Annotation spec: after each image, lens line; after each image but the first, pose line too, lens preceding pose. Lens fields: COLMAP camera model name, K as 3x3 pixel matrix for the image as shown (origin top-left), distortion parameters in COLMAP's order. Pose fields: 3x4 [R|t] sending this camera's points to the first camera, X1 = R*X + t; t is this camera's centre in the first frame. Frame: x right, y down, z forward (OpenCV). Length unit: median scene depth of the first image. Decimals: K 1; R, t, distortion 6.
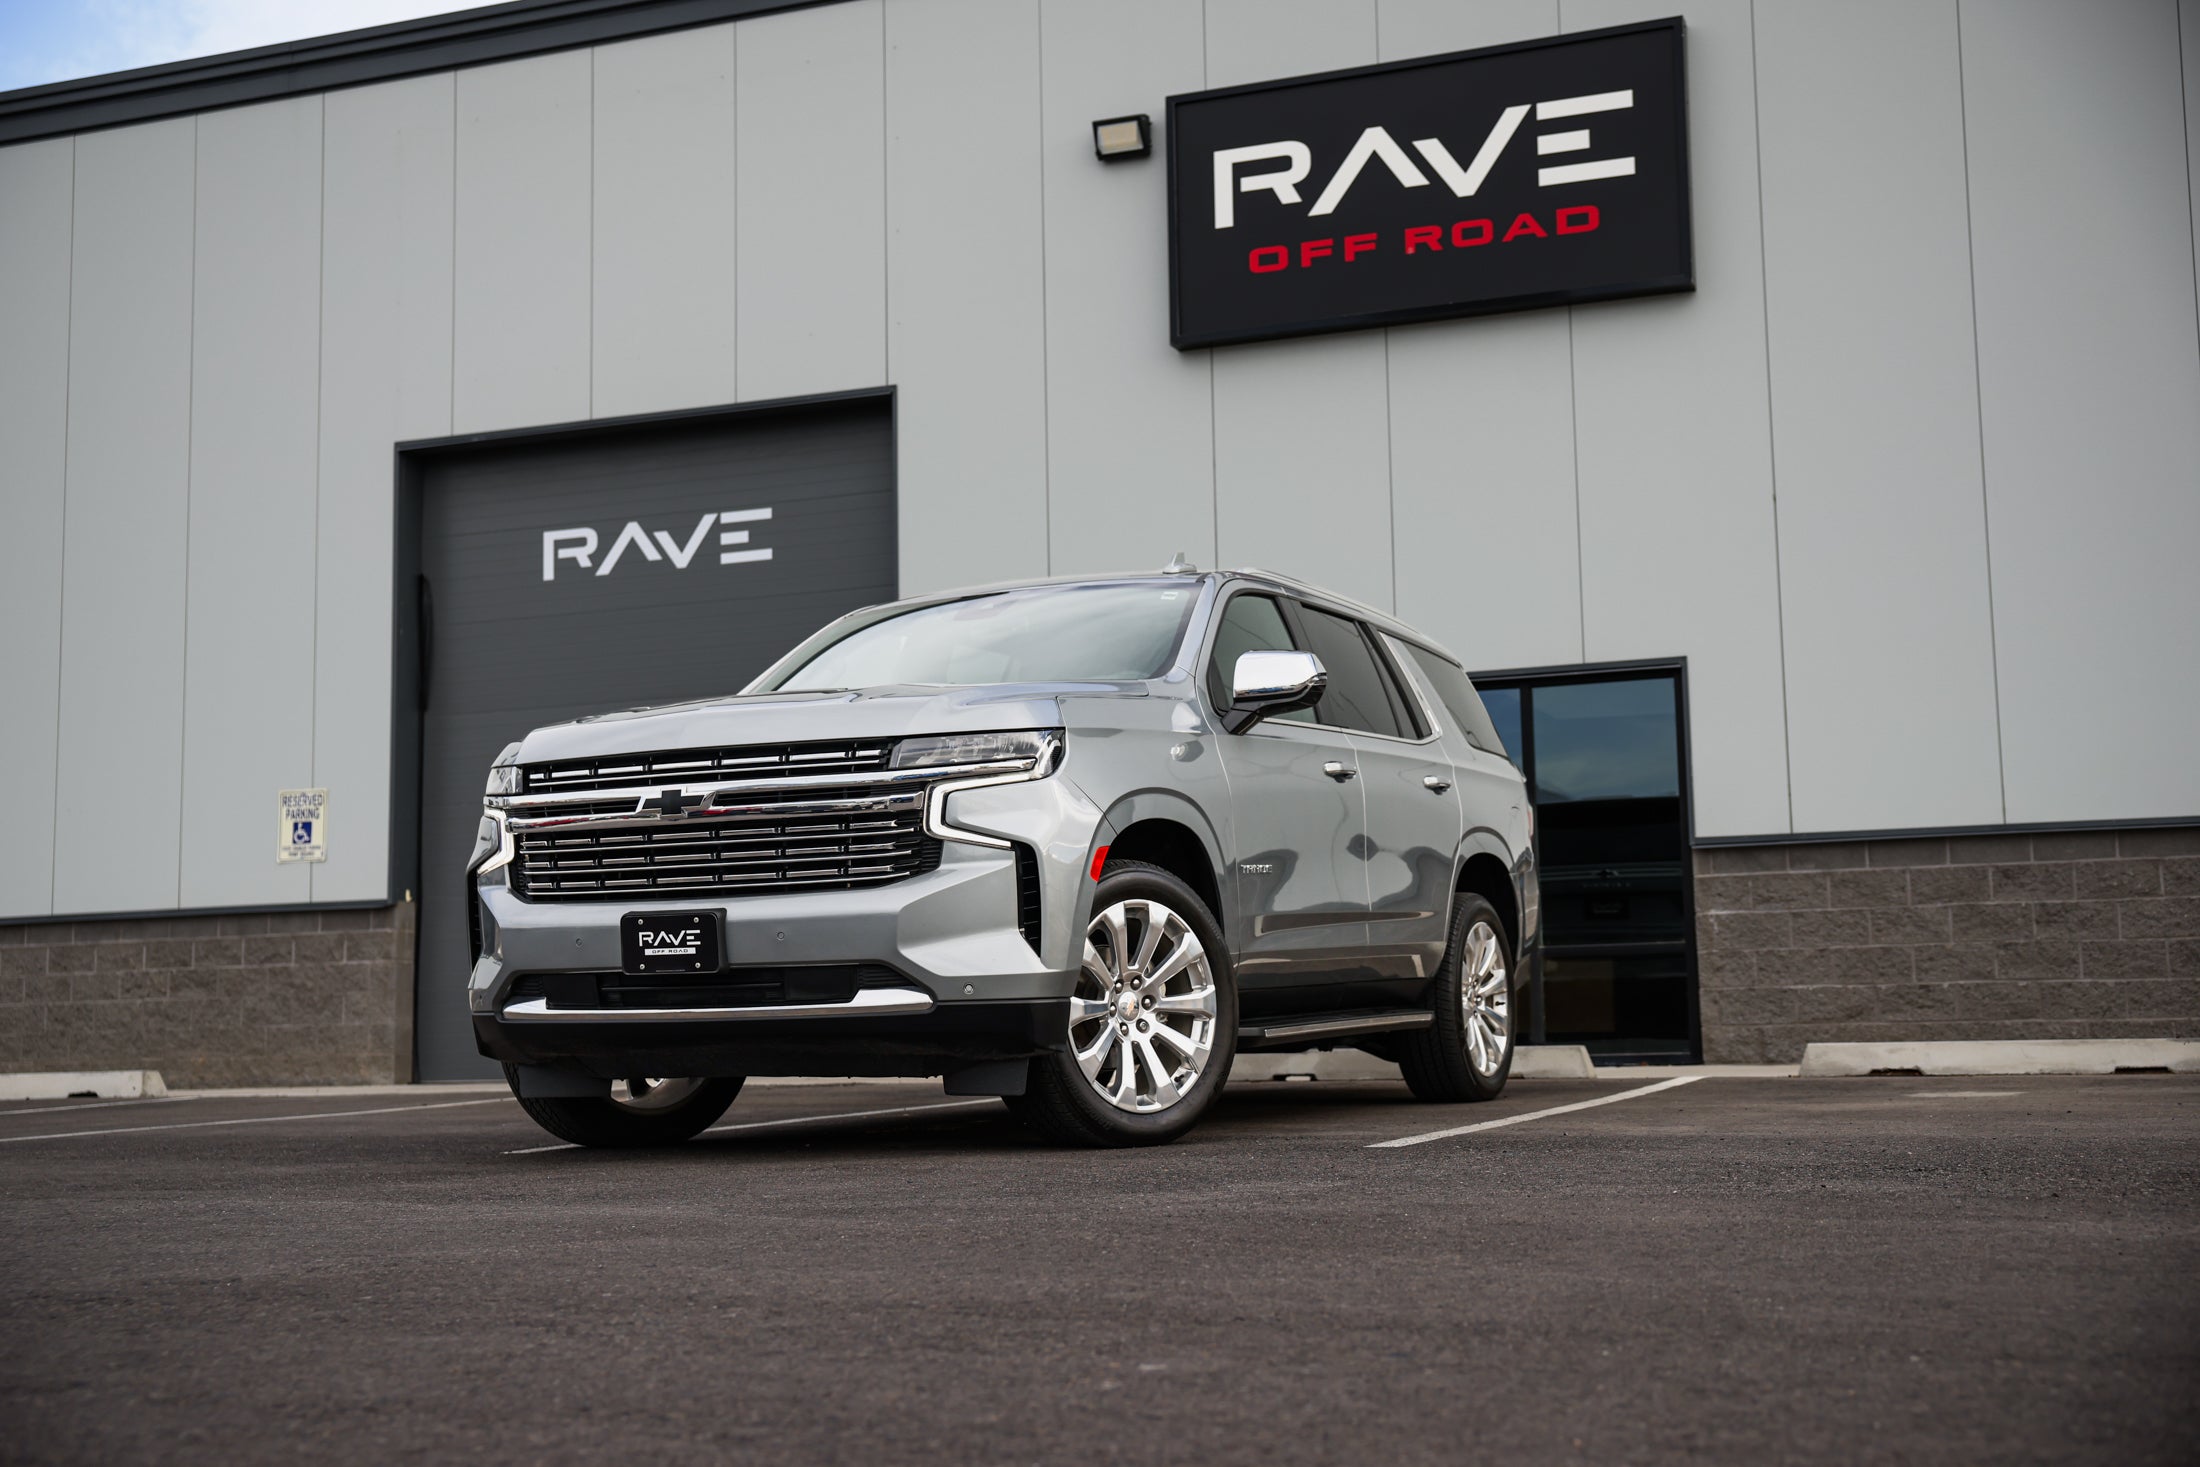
lens RADIAL K [[2569.3, 0, 1100.0], [0, 2569.3, 733.5], [0, 0, 1]] dist [0.056916, -0.005203]
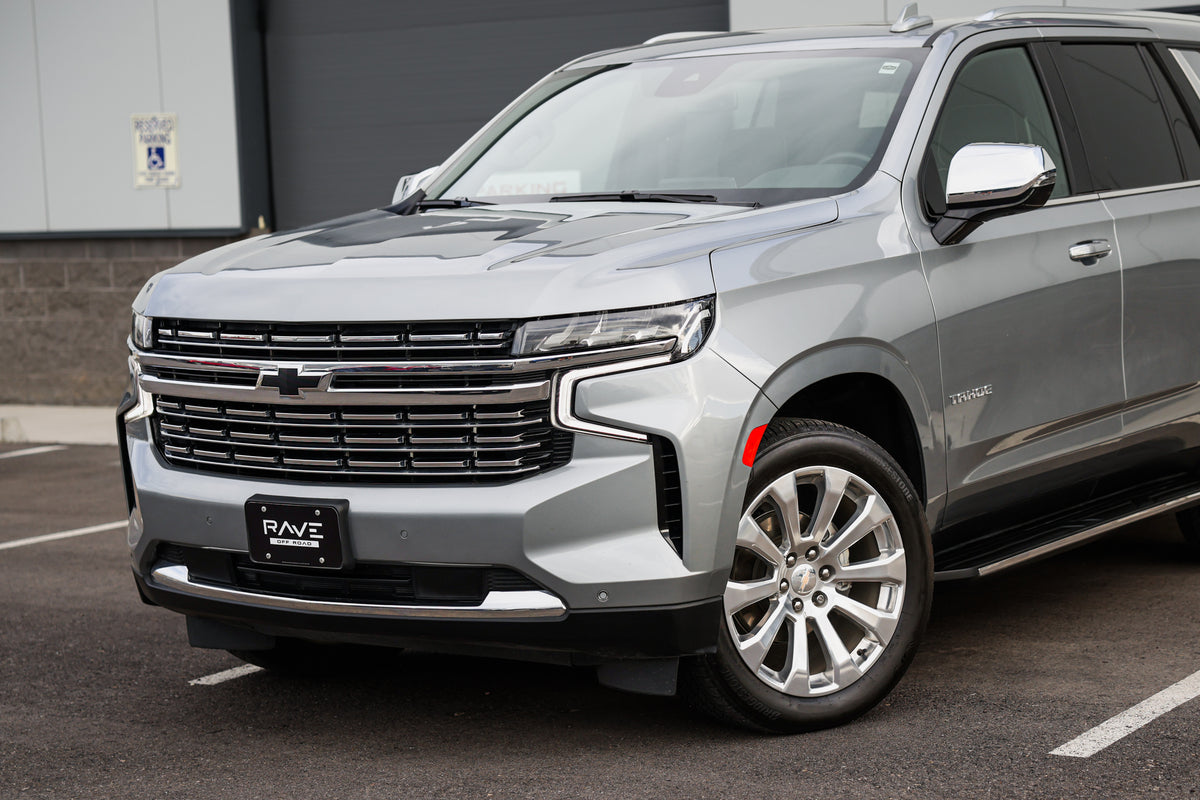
lens RADIAL K [[2484.0, 0, 680.9], [0, 2484.0, 495.4], [0, 0, 1]] dist [0.180895, 0.099756]
pose [[0.988529, 0.008341, -0.150798, 0.051832], [0.026703, 0.973090, 0.228875, -0.065108], [0.148649, -0.230276, 0.961705, 0.074569]]
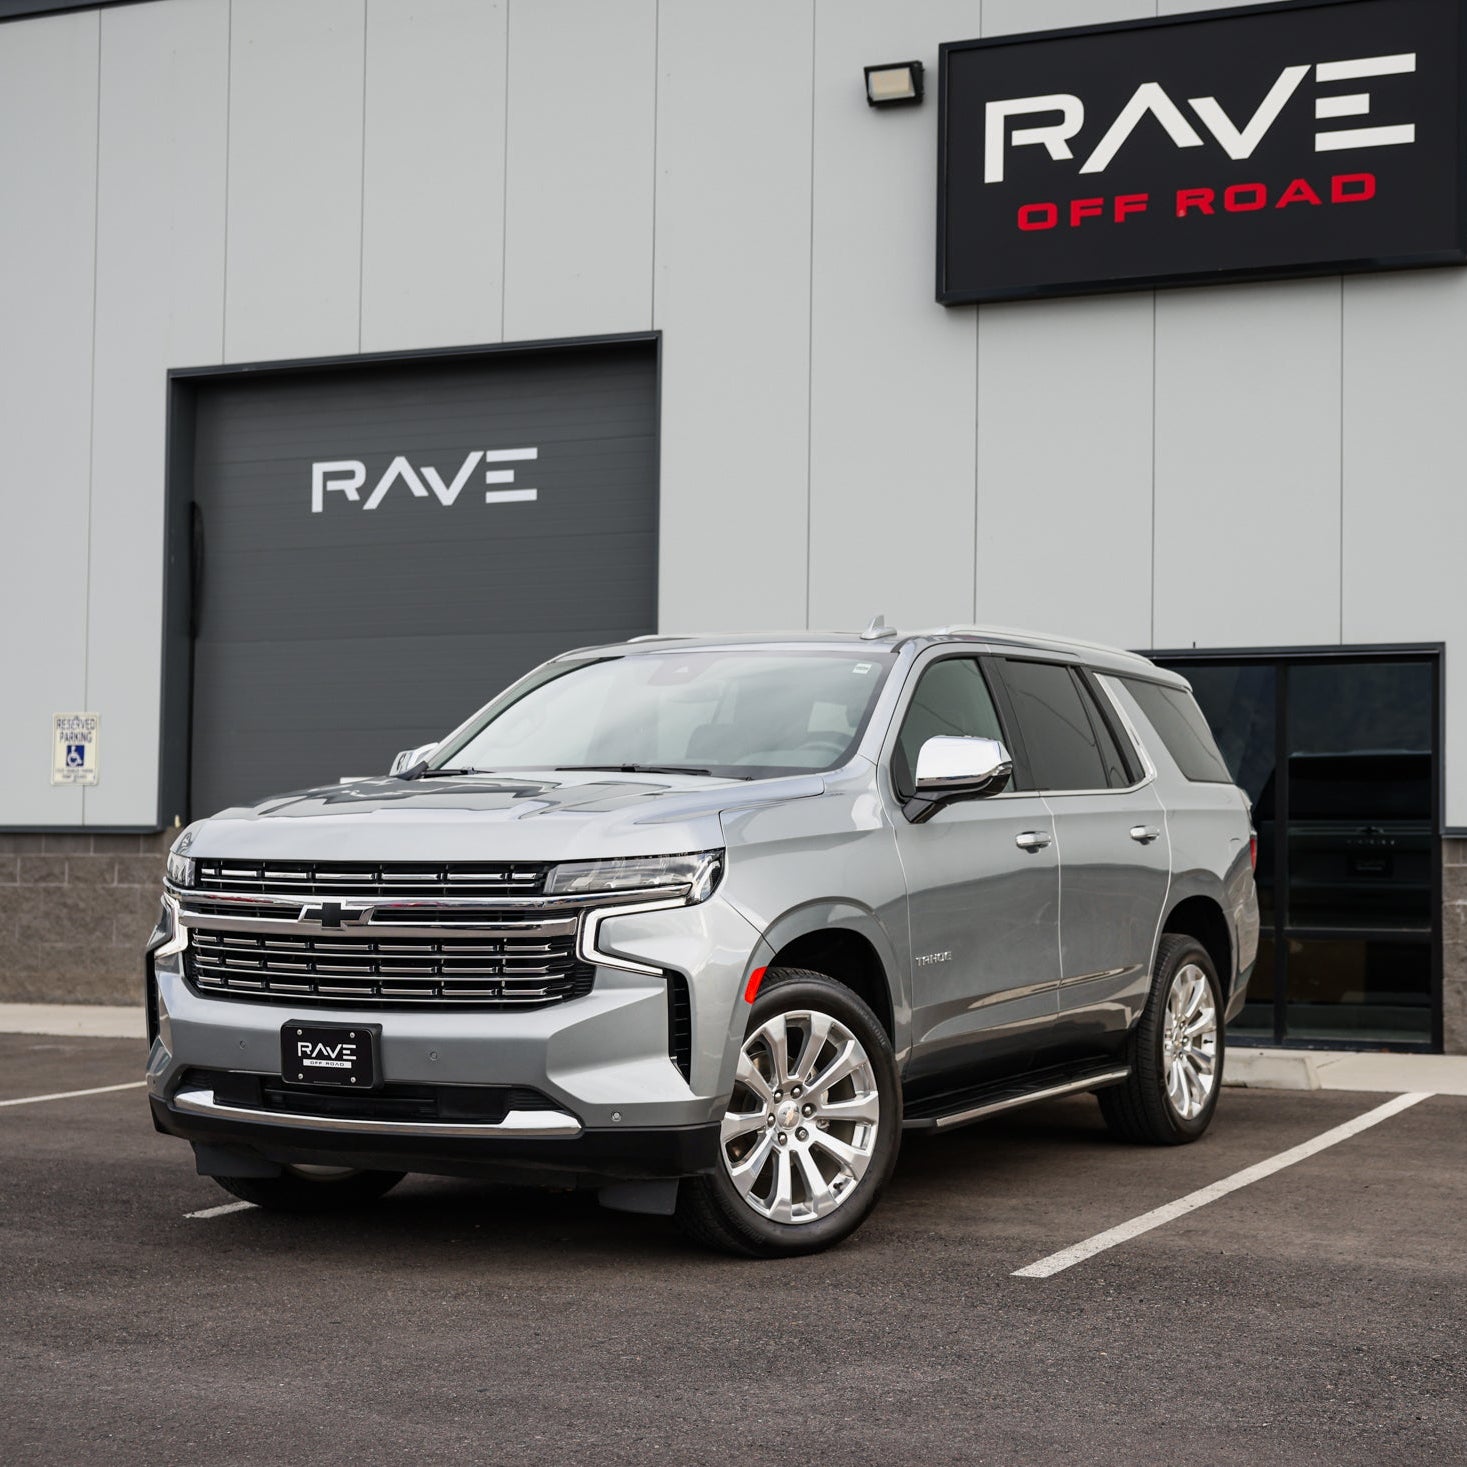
lens RADIAL K [[2573.6, 0, 813.1], [0, 2573.6, 748.0], [0, 0, 1]] dist [0.048832, -0.038982]
pose [[0.998663, 0.027087, -0.044028, 0.031328], [-0.023838, 0.997068, 0.072707, -0.056477], [0.045868, -0.071560, 0.996381, 0.003340]]
